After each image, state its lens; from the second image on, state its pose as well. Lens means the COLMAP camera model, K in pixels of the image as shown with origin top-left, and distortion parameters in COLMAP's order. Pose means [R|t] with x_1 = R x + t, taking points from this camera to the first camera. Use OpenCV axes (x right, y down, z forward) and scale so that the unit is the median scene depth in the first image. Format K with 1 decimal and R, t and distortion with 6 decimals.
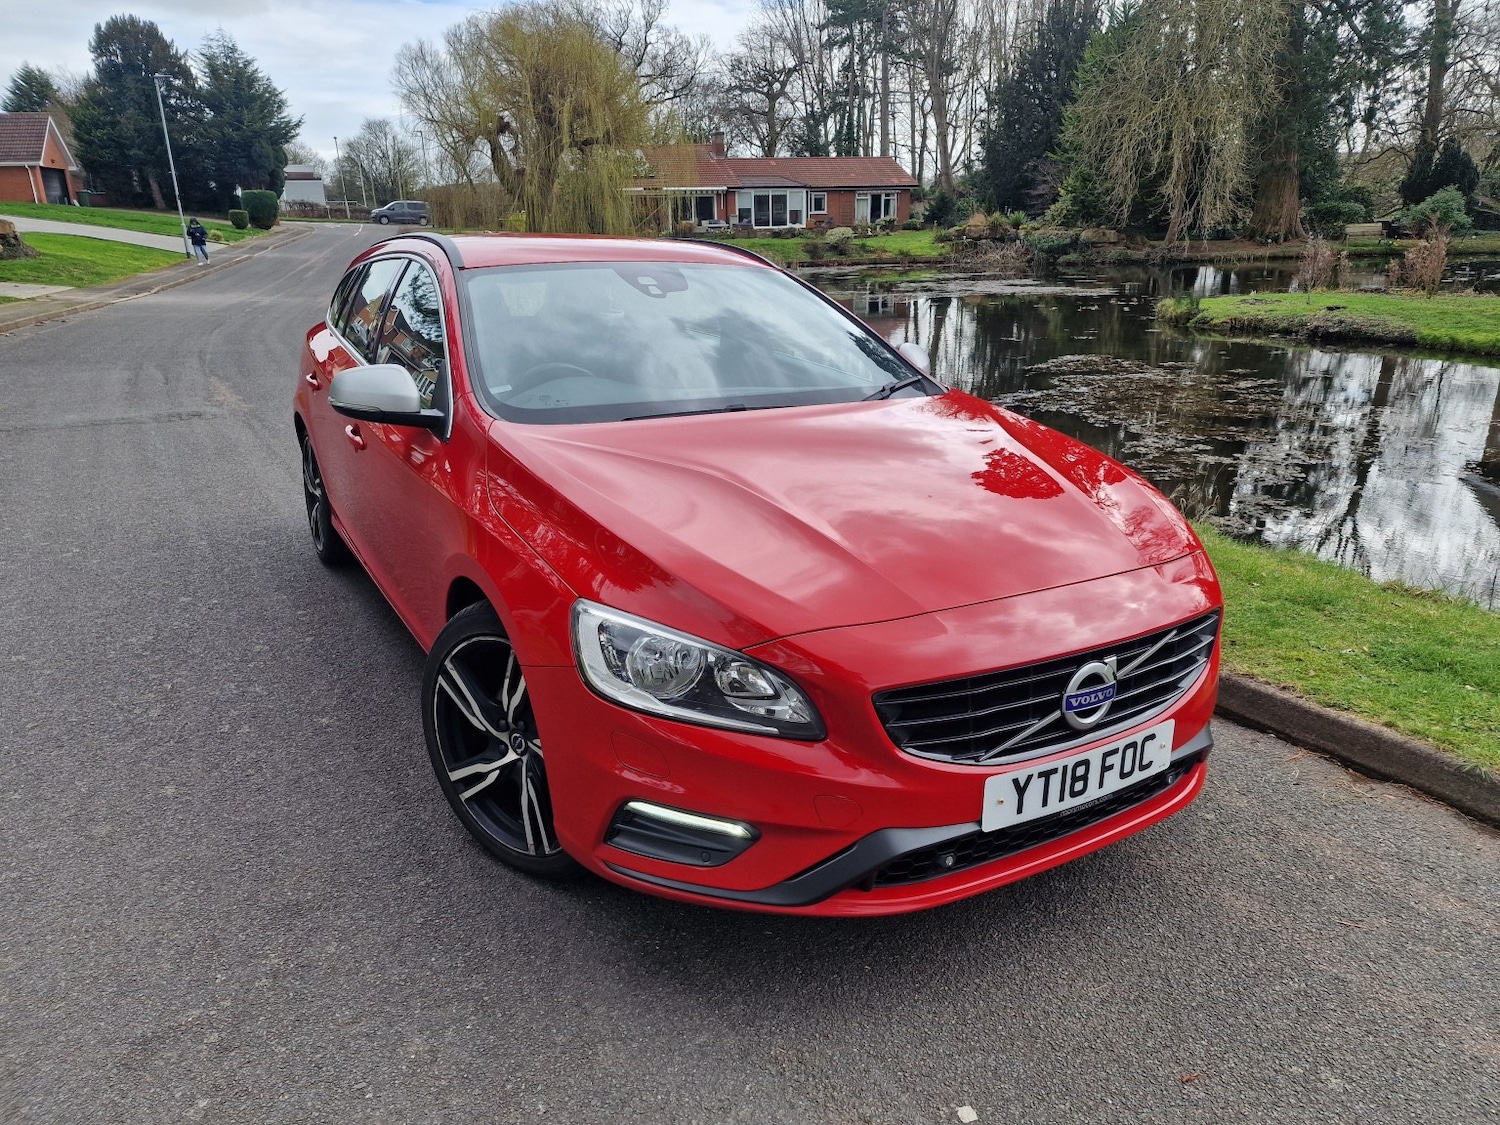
lens RADIAL K [[999.0, 0, 756.6], [0, 999.0, 549.4], [0, 0, 1]] dist [0.081604, -0.073386]
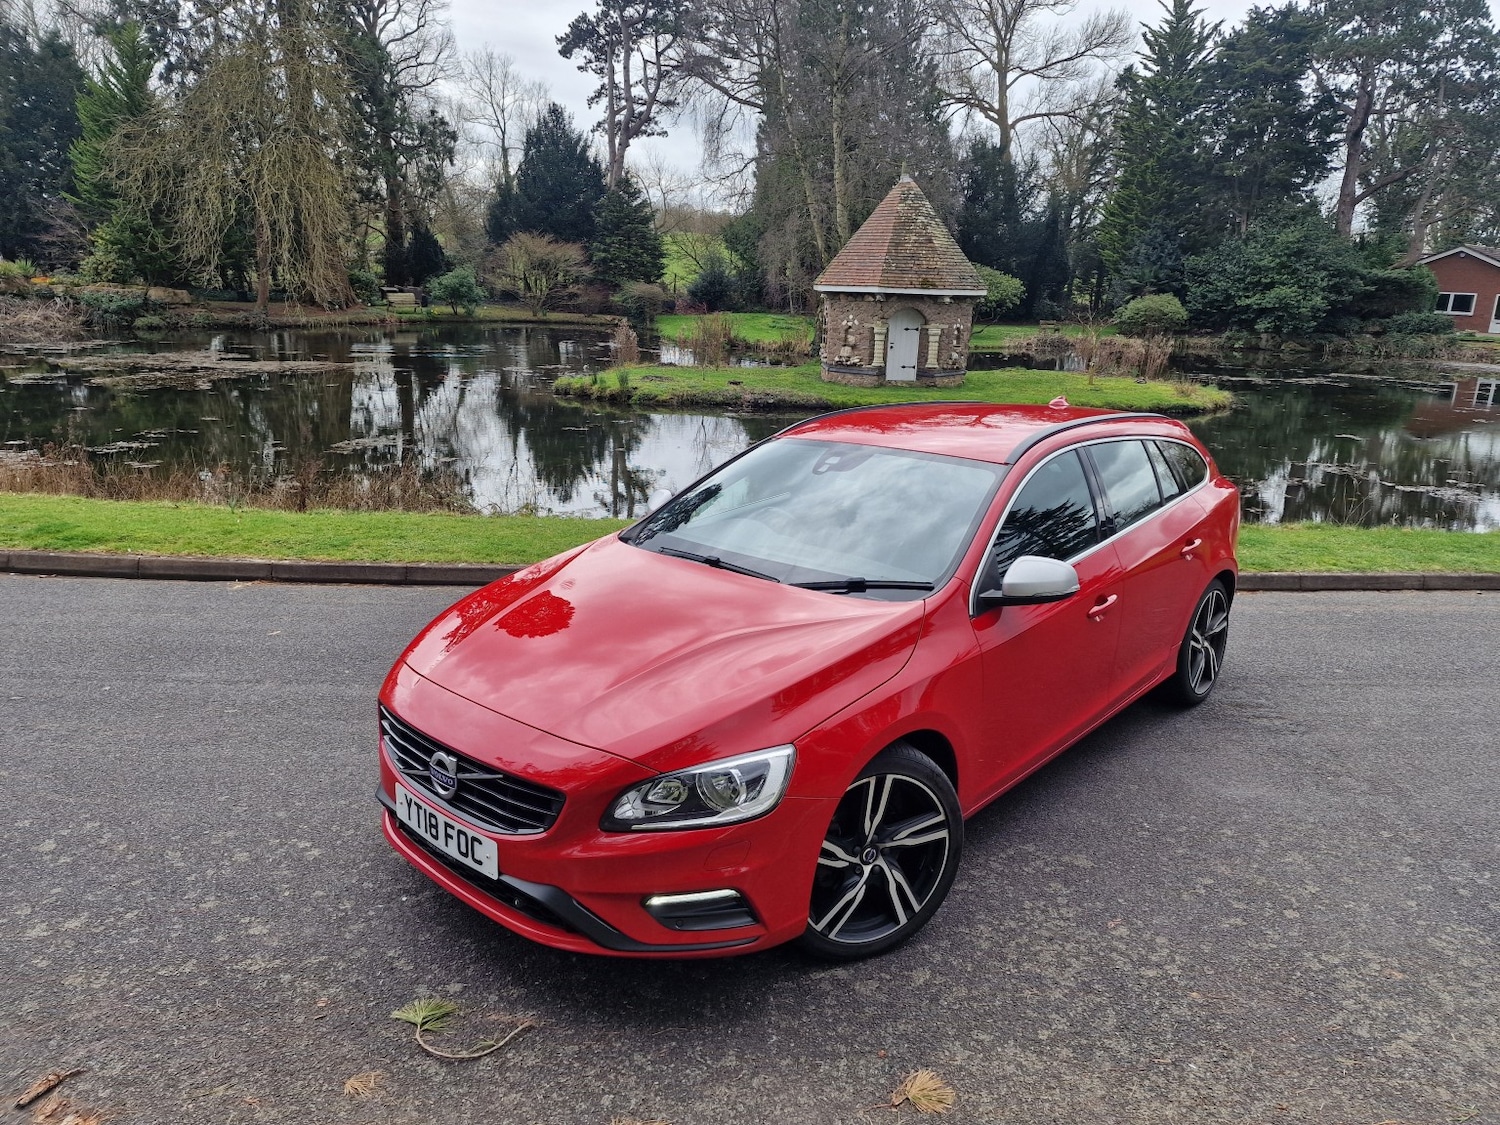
lens RADIAL K [[999.0, 0, 756.6], [0, 999.0, 549.4], [0, 0, 1]] dist [0.081604, -0.073386]
pose [[0.469264, -0.196343, 0.860953, -0.194495], [0.235270, 0.967527, 0.092414, -0.056464], [-0.851140, 0.159190, 0.500219, 0.154907]]
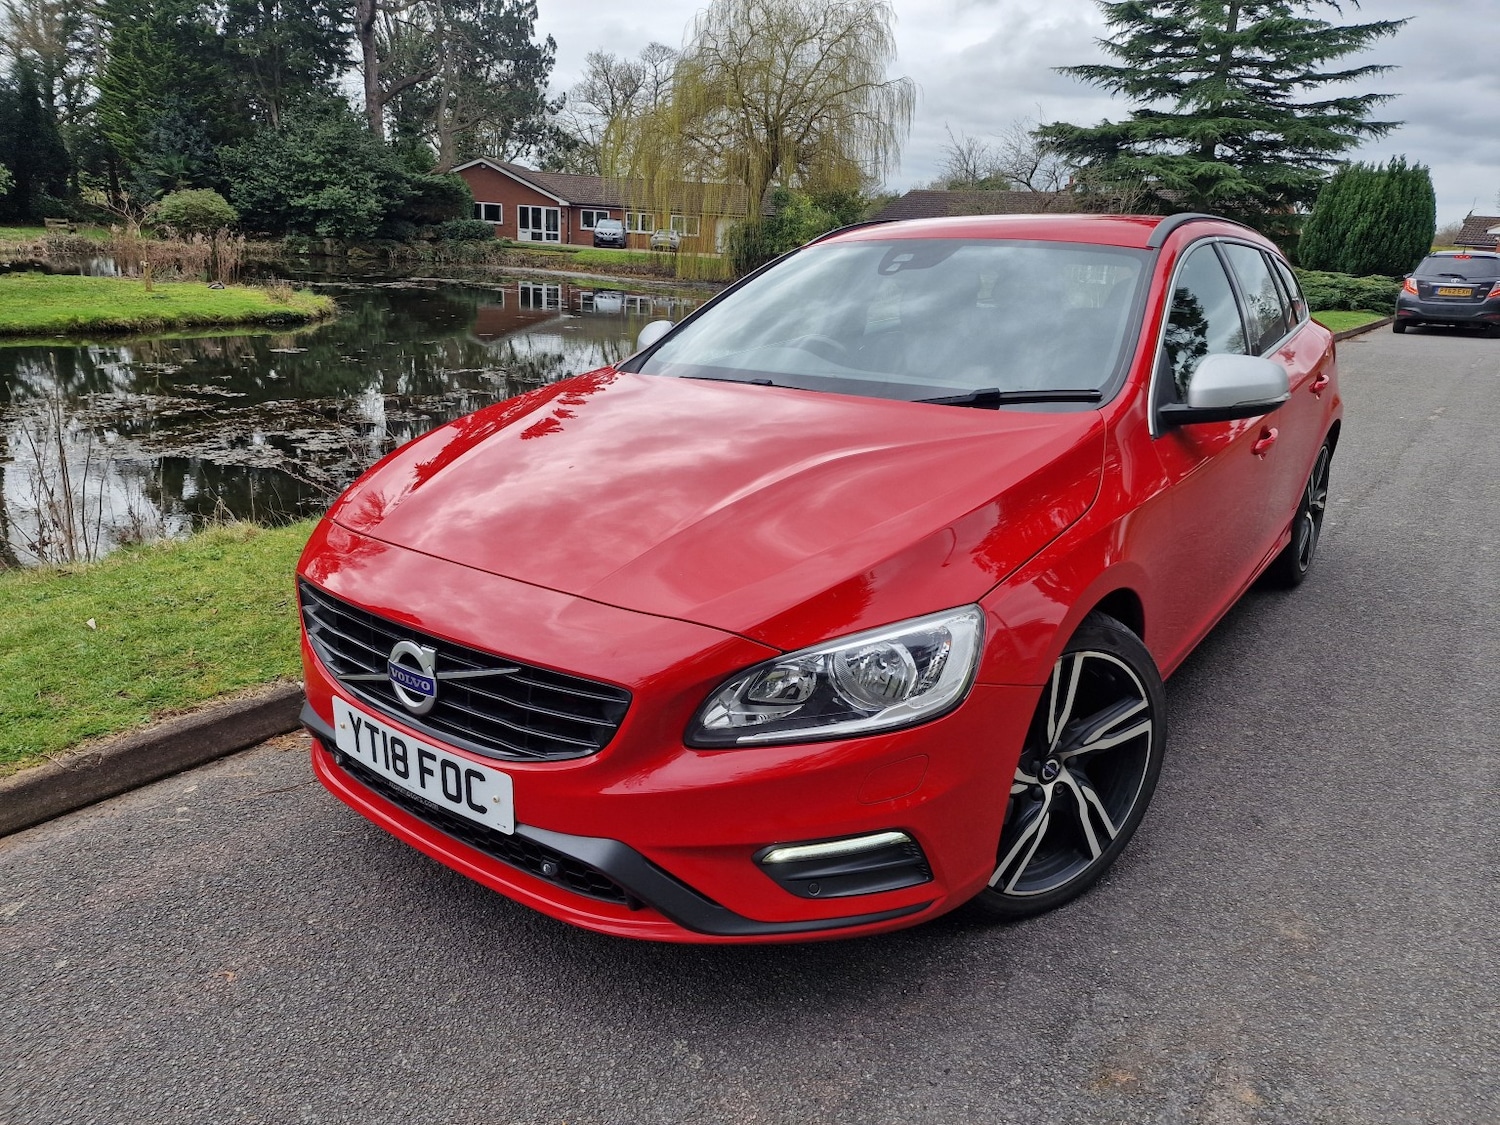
lens RADIAL K [[1000.5, 0, 744.0], [0, 1000.5, 552.5], [0, 0, 1]] dist [0.076447, -0.066494]
pose [[-0.351588, -0.280489, 0.893147, -0.112175], [0.247379, 0.892310, 0.377607, -0.052202], [-0.902879, 0.353708, -0.244338, 0.179559]]
